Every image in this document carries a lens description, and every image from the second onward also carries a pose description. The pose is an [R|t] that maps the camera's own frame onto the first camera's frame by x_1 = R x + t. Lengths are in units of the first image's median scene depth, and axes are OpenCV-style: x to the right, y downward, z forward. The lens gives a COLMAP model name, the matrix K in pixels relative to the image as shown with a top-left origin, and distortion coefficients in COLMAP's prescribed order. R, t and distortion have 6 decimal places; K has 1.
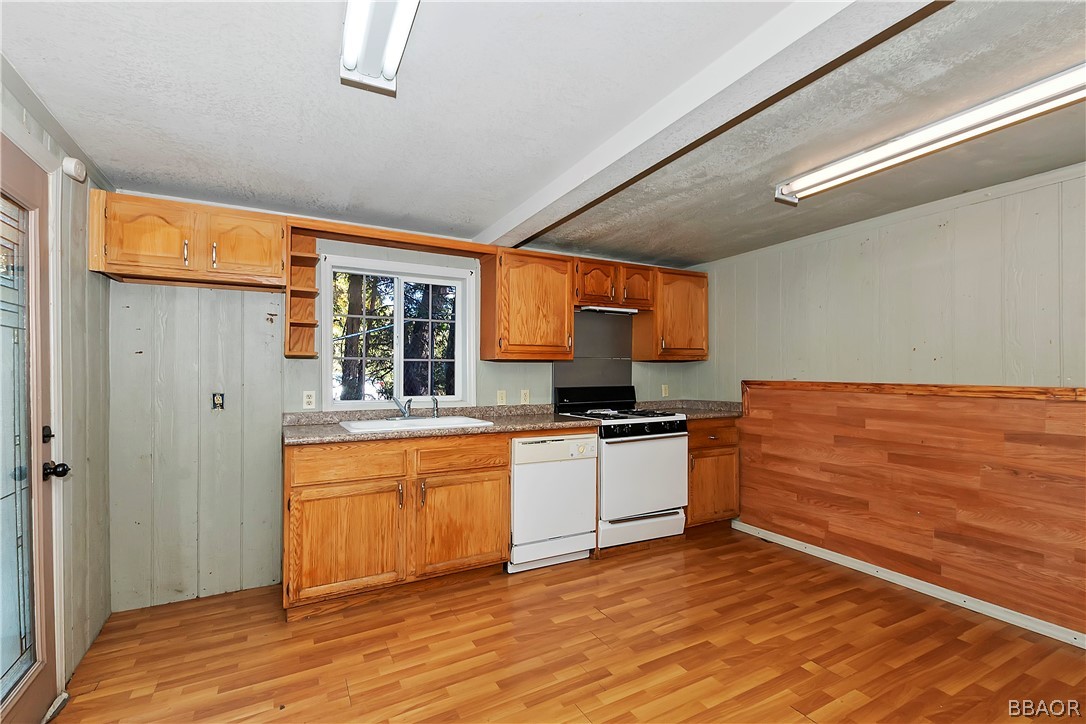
lens RADIAL K [[462.6, 0, 543.4], [0, 462.6, 372.3], [0, 0, 1]] dist [0.000821, -0.000195]
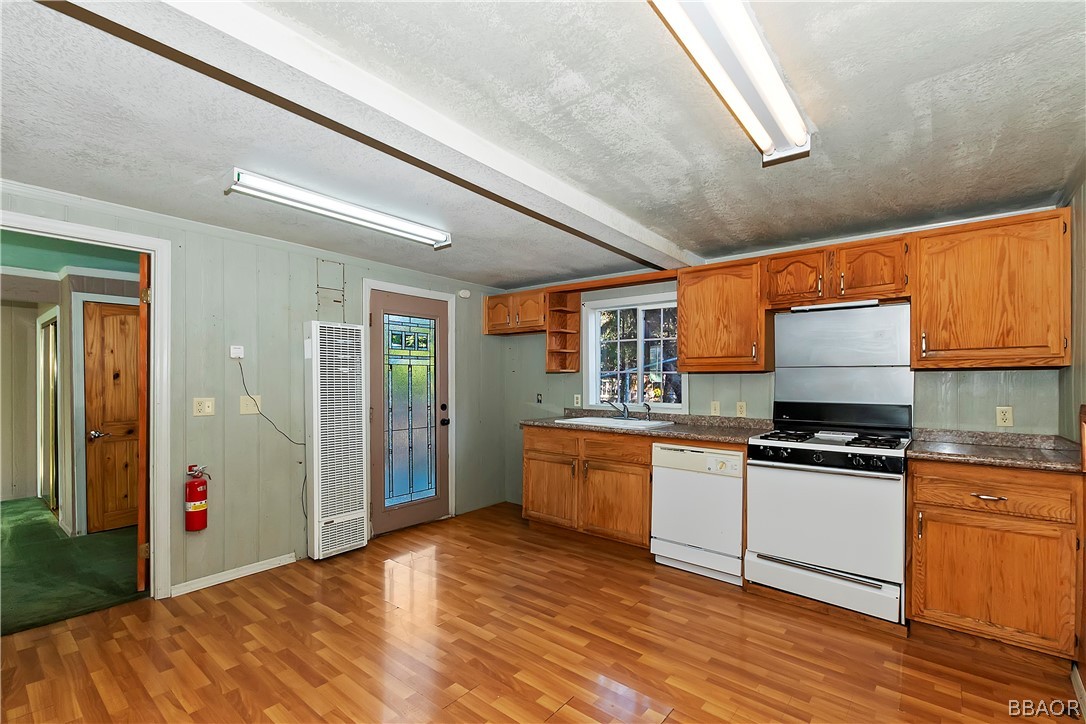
lens RADIAL K [[478.5, 0, 542.0], [0, 478.5, 378.4], [0, 0, 1]] dist [0.000585, -0.000272]
pose [[0.390208, 0.002507, -0.920723, 0.887334], [-0.002152, 0.999996, 0.001811, -0.015319], [0.920724, 0.001275, 0.390212, 0.284248]]
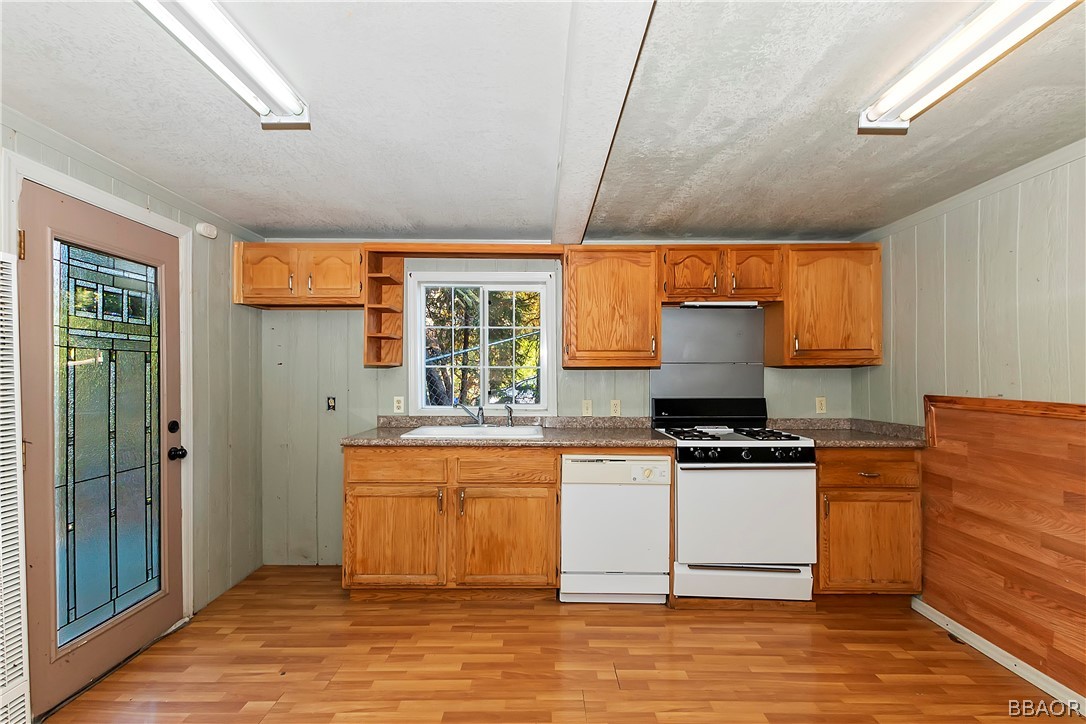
lens RADIAL K [[486.2, 0, 543.9], [0, 486.2, 371.7], [0, 0, 1]] dist [0.003263, -0.000706]
pose [[0.885668, 0.000732, -0.464318, 0.341185], [-0.002736, 0.999990, -0.003643, -0.016105], [0.464311, 0.004497, 0.885661, 0.130595]]
